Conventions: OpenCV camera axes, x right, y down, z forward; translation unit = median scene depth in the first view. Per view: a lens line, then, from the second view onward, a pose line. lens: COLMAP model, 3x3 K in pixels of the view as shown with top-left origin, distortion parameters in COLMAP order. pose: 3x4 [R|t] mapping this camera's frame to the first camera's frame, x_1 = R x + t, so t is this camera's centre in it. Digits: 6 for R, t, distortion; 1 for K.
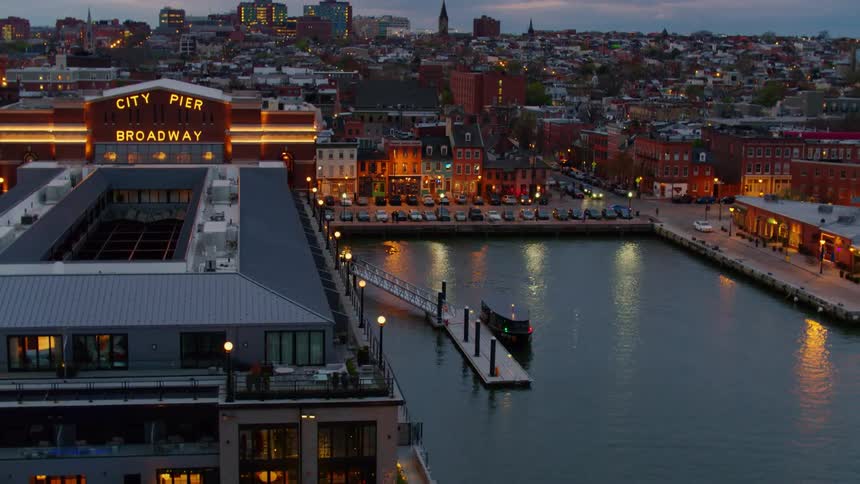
lens RADIAL K [[1210.2, 0, 430.0], [0, 1210.2, 242.0], [0, 0, 1]] dist [-0.094683, 0.089297]
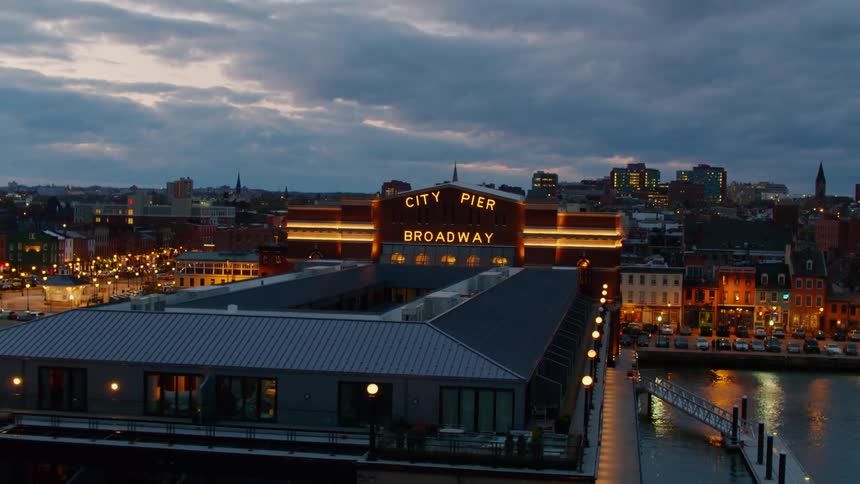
lens RADIAL K [[1210.2, 0, 430.0], [0, 1210.2, 242.0], [0, 0, 1]] dist [-0.094683, 0.089297]
pose [[0.951944, 0.012798, -0.306004, 0.049052], [-0.056179, 0.989471, -0.133382, 0.041665], [0.301075, 0.144163, 0.942640, 0.108218]]
